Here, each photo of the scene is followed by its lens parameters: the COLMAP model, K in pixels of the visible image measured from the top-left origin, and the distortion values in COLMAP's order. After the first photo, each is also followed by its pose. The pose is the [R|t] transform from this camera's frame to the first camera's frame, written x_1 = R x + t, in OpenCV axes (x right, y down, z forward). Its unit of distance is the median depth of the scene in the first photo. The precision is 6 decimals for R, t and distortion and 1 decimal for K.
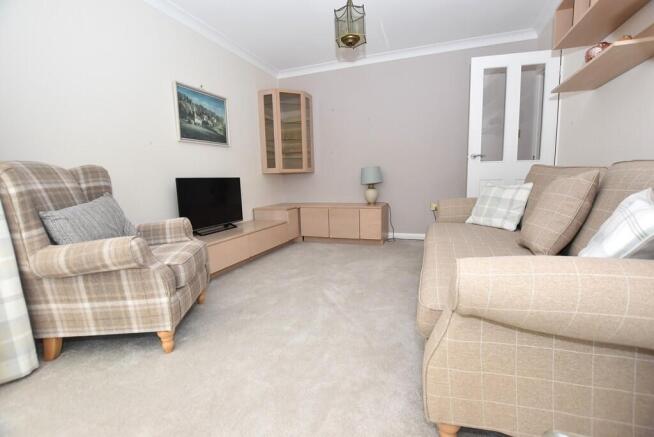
lens RADIAL K [[292.5, 0, 330.2], [0, 292.5, 218.1], [0, 0, 1]] dist [-0.031122, -0.000025]
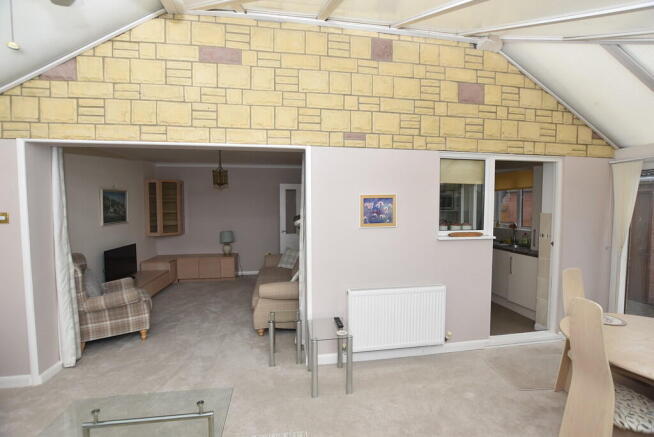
lens RADIAL K [[292.5, 0, 327.7], [0, 292.5, 222.1], [0, 0, 1]] dist [-0.031122, -0.000025]
pose [[0.872925, -0.003081, 0.487845, -0.221898], [0.044196, 0.996368, -0.072790, -0.122920], [-0.485848, 0.085101, 0.869890, -0.943790]]
